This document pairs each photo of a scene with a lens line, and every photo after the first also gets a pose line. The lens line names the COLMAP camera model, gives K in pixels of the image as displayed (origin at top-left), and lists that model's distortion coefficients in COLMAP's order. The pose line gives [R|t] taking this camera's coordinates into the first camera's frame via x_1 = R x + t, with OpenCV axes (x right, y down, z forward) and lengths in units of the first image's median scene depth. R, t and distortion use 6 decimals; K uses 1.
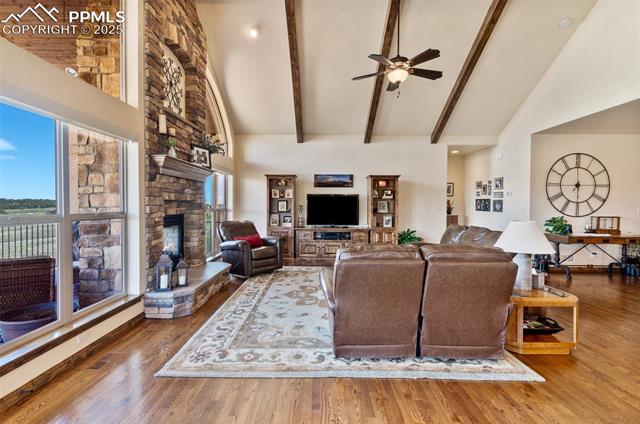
lens RADIAL K [[307.6, 0, 318.3], [0, 307.6, 209.4], [0, 0, 1]] dist [0.001507, 0.000259]
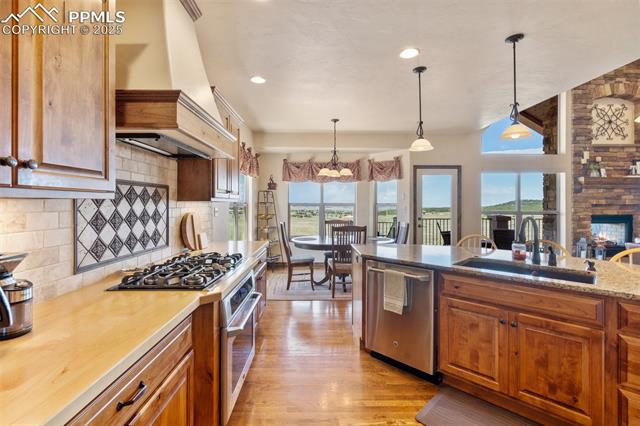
lens RADIAL K [[297.7, 0, 318.8], [0, 297.7, 203.9], [0, 0, 1]] dist [0.001653, 0.000462]
pose [[0.020717, -0.006977, -0.999761, 0.862330], [-0.020678, 0.999759, -0.007406, 0.005840], [0.999572, 0.020826, 0.020567, -0.356483]]
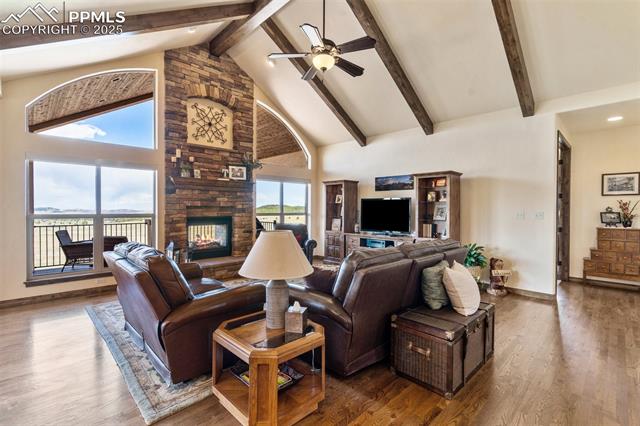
lens RADIAL K [[296.2, 0, 317.0], [0, 296.2, 209.8], [0, 0, 1]] dist [-0.000536, 0.000186]
pose [[0.700538, -0.001038, -0.713615, 0.845089], [-0.013283, 0.999807, -0.014495, -0.000157], [0.713492, 0.019633, 0.700389, 0.404574]]
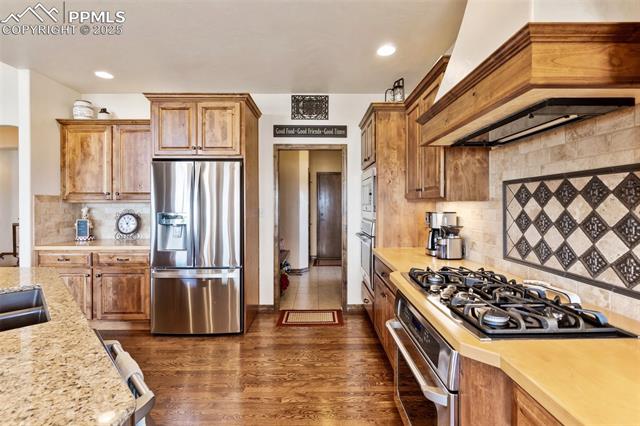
lens RADIAL K [[301.1, 0, 314.1], [0, 301.1, 203.9], [0, 0, 1]] dist [-0.001670, 0.000067]
pose [[-0.002370, -0.006183, 0.999978, 0.090137], [0.021114, 0.999758, 0.006232, 0.000381], [-0.999774, 0.021128, -0.002239, -0.350060]]
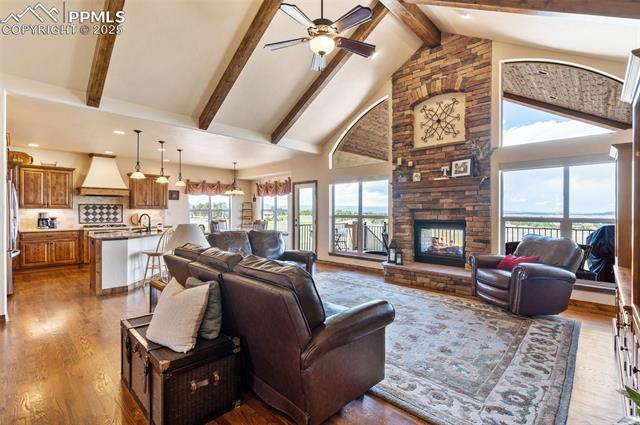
lens RADIAL K [[297.2, 0, 316.9], [0, 297.2, 212.4], [0, 0, 1]] dist [-0.002878, 0.000329]
pose [[-0.689333, -0.004382, -0.724431, 0.810260], [-0.018069, 0.999775, 0.011146, -0.019383], [0.724219, 0.020773, -0.689257, 1.514459]]
